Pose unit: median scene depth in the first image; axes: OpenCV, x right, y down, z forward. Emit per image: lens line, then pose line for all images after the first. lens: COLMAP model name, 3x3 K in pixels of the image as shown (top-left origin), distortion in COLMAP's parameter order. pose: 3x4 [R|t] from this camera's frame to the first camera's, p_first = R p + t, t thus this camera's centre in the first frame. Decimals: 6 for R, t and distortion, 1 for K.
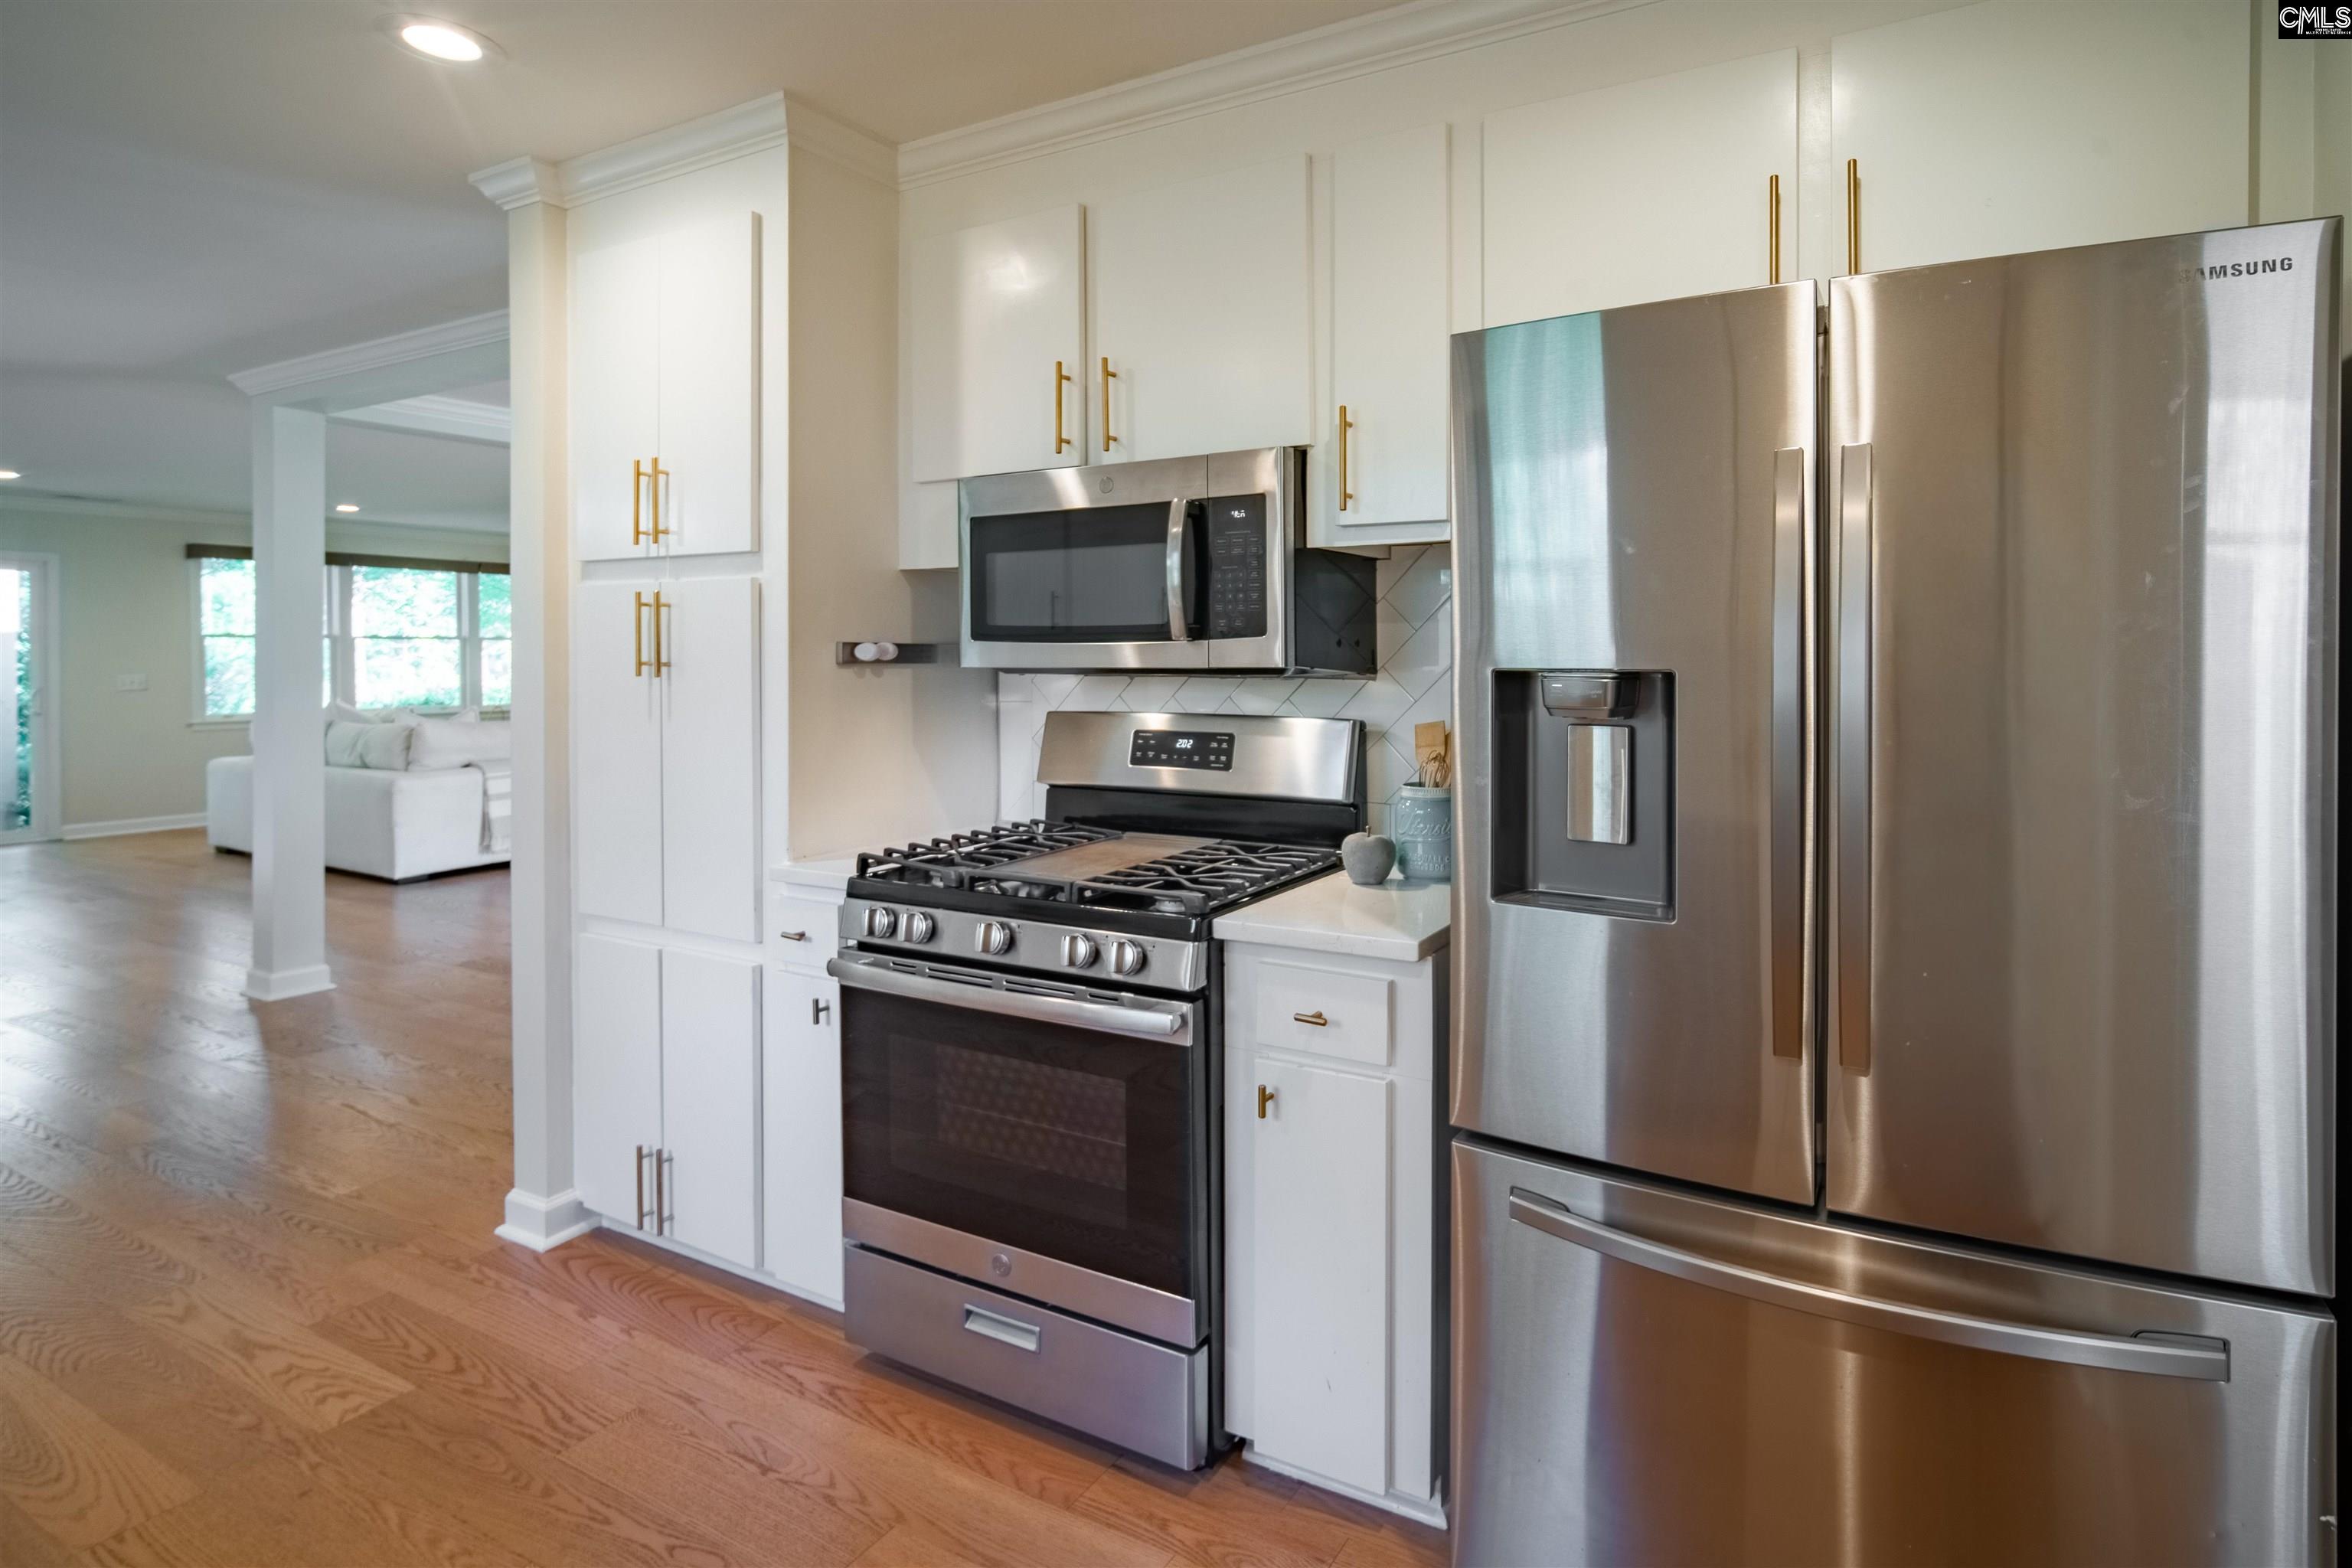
lens RADIAL K [[1154.5, 0, 1178.8], [0, 1154.5, 669.3], [0, 0, 1]] dist [0.000321, 0.000514]
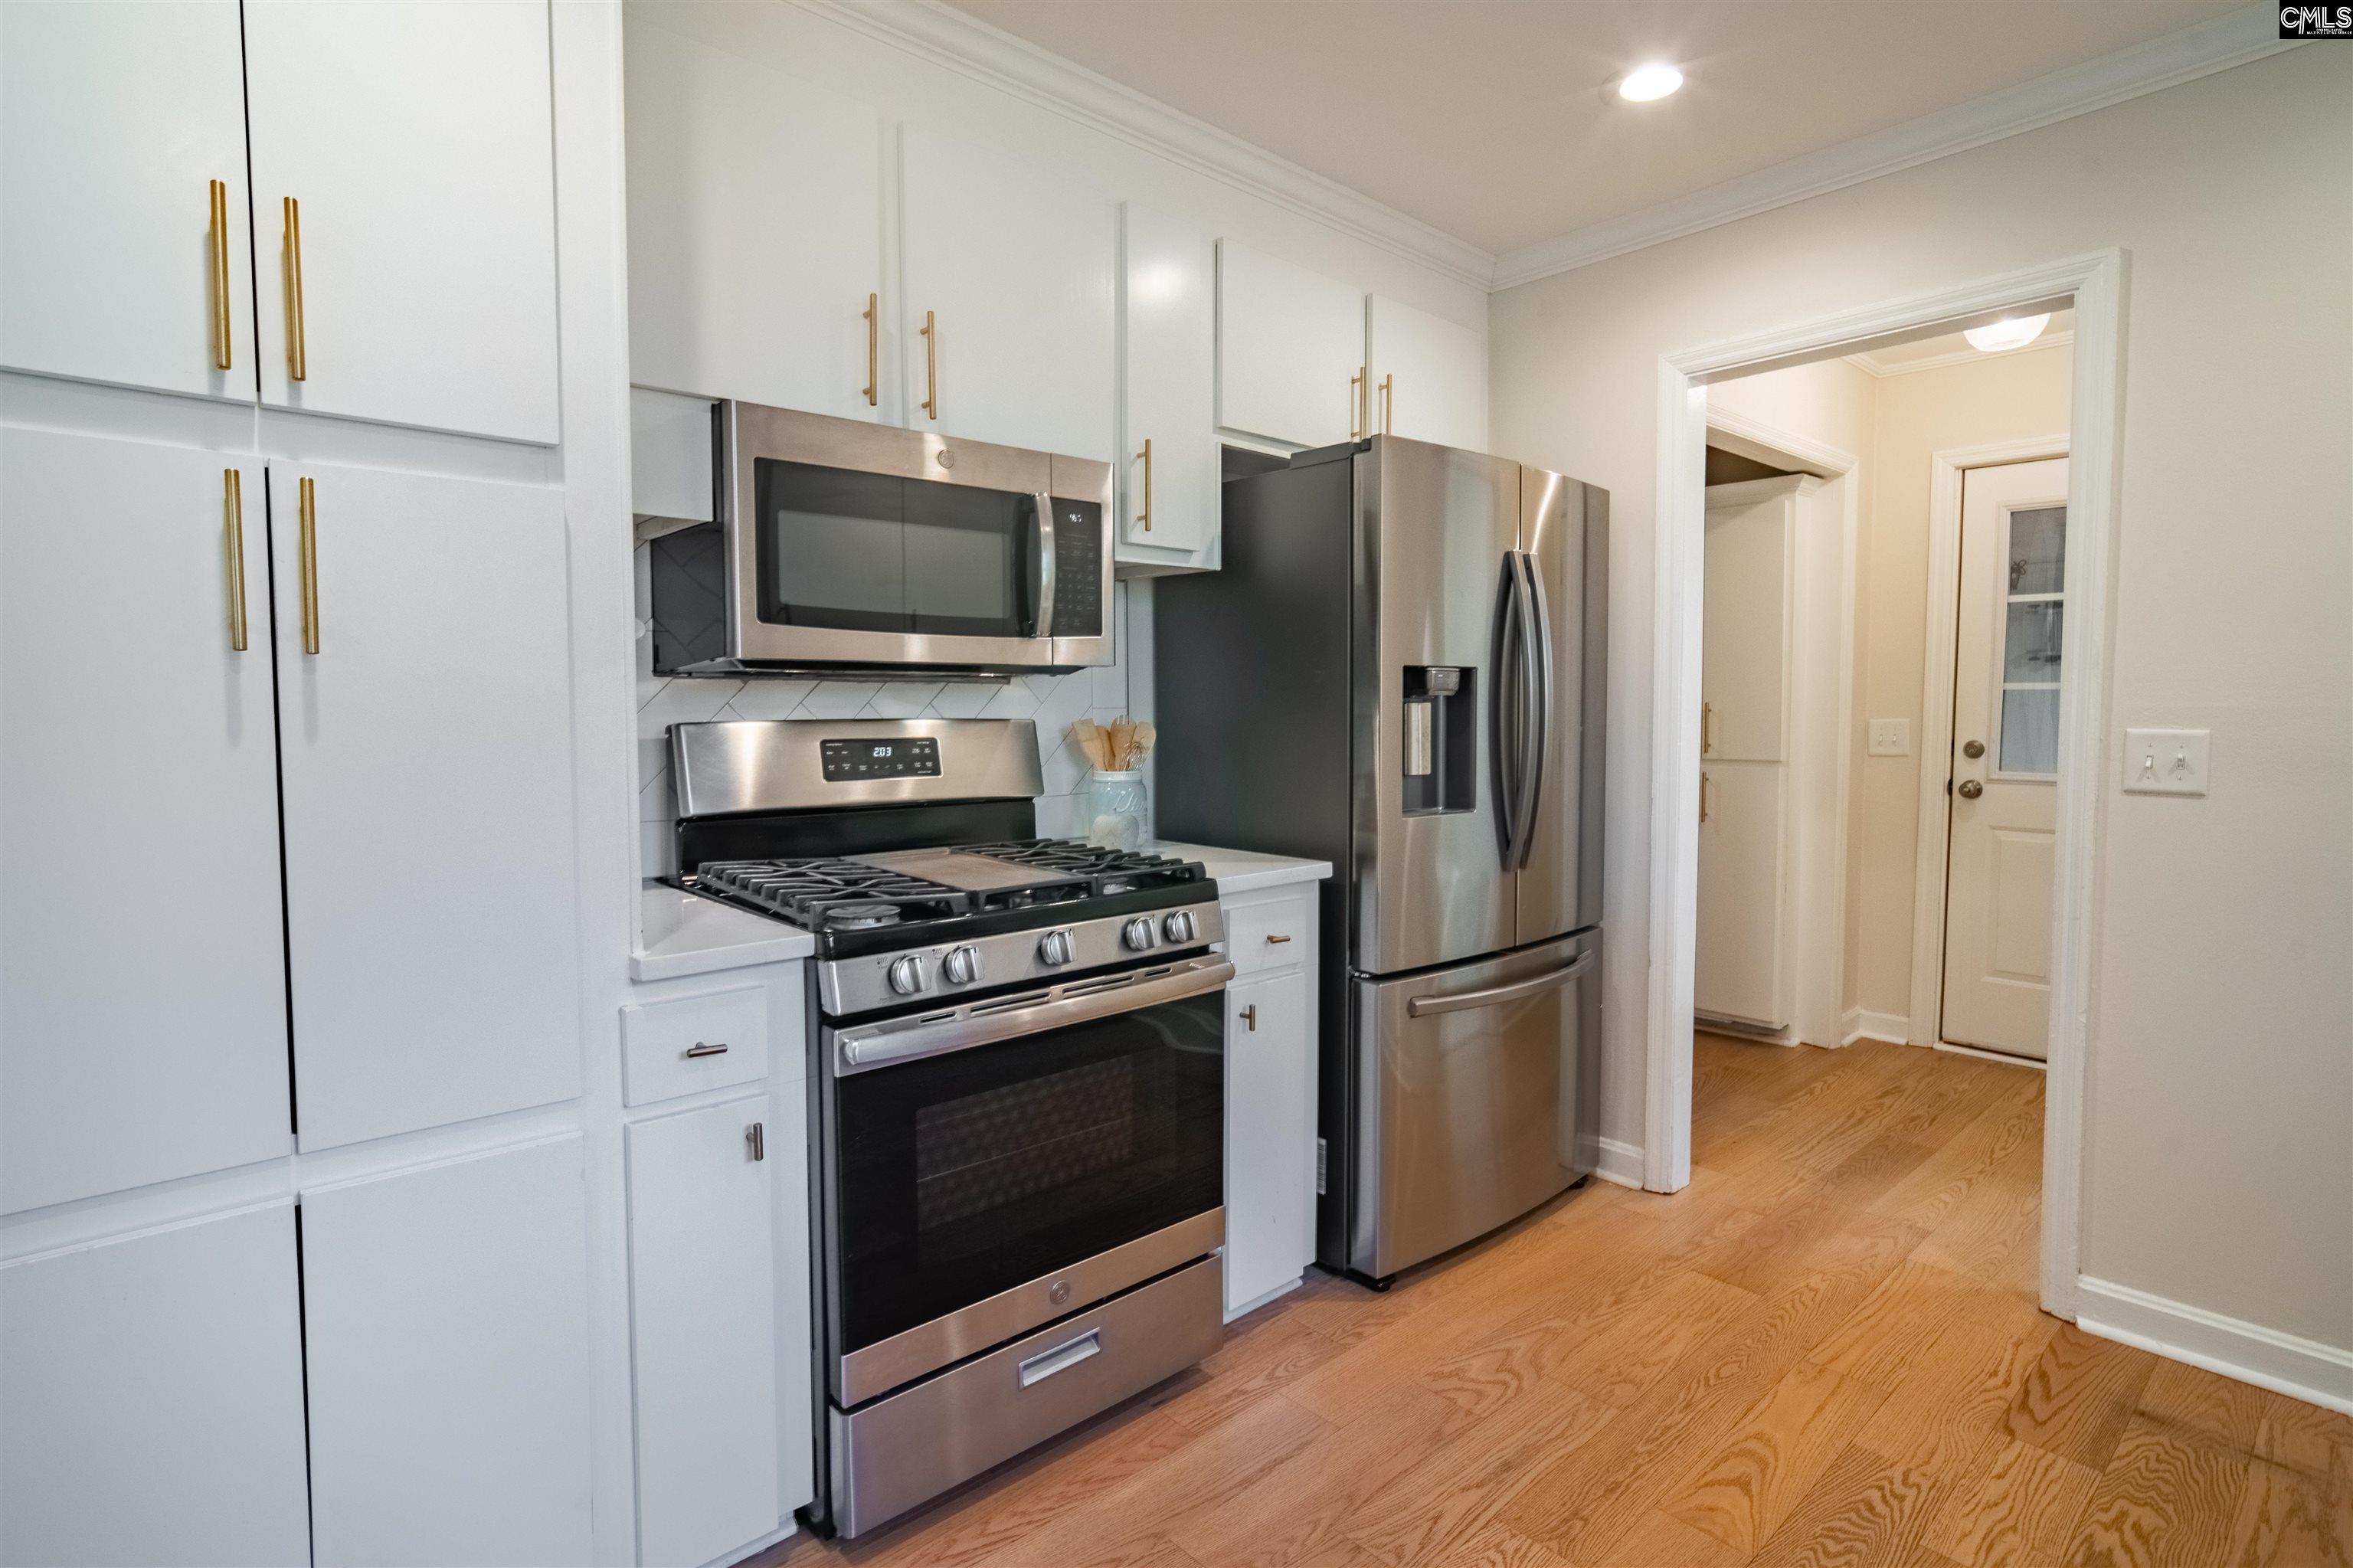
lens RADIAL K [[1167.0, 0, 1168.5], [0, 1167.0, 776.0], [0, 0, 1]] dist [-0.012514, 0.001838]
pose [[0.344640, -0.056998, 0.937003, -0.812510], [0.013953, 0.998356, 0.055598, 0.036595], [-0.938631, -0.006087, 0.344869, 0.487232]]
